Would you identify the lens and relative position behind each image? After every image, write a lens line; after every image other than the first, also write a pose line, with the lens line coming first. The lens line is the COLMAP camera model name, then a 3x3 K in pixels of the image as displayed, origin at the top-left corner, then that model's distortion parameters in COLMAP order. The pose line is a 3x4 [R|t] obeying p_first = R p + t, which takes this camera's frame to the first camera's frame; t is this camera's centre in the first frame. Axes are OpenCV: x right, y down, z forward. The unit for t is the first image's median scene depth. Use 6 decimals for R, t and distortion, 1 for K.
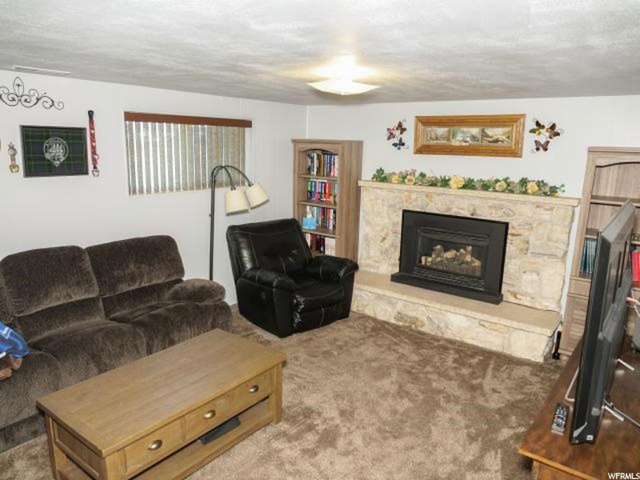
lens RADIAL K [[466.4, 0, 320.0], [0, 466.4, 240.0], [0, 0, 1]] dist [-0.001504, -0.001592]
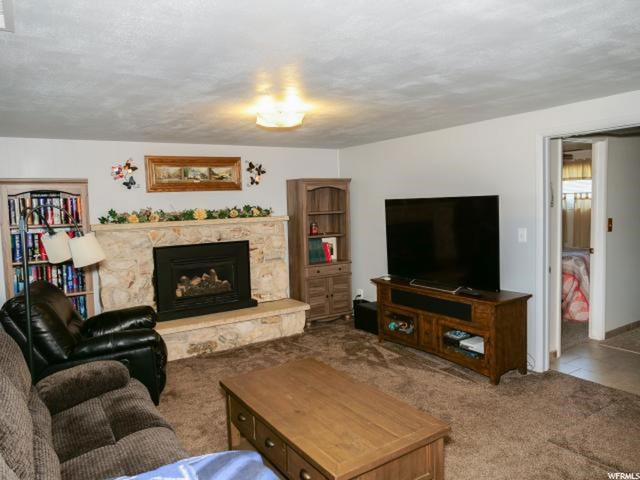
lens RADIAL K [[466.4, 0, 320.0], [0, 466.4, 240.0], [0, 0, 1]] dist [-0.001504, -0.001592]
pose [[0.342966, -0.110281, 0.932852, -0.671592], [0.237470, 0.971006, 0.027485, -0.025856], [-0.908836, 0.212098, 0.359210, 0.349216]]
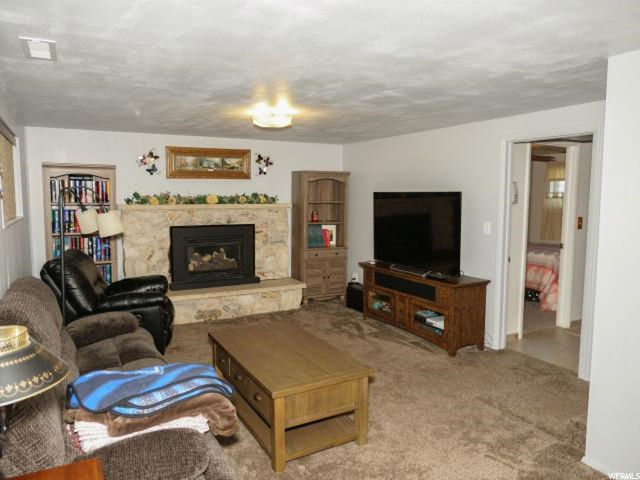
lens RADIAL K [[466.4, 0, 320.0], [0, 466.4, 240.0], [0, 0, 1]] dist [-0.001504, -0.001592]
pose [[0.407349, -0.113225, 0.906227, -0.767310], [0.197877, 0.979656, 0.033454, 0.001833], [-0.891578, 0.165694, 0.421466, 0.217150]]
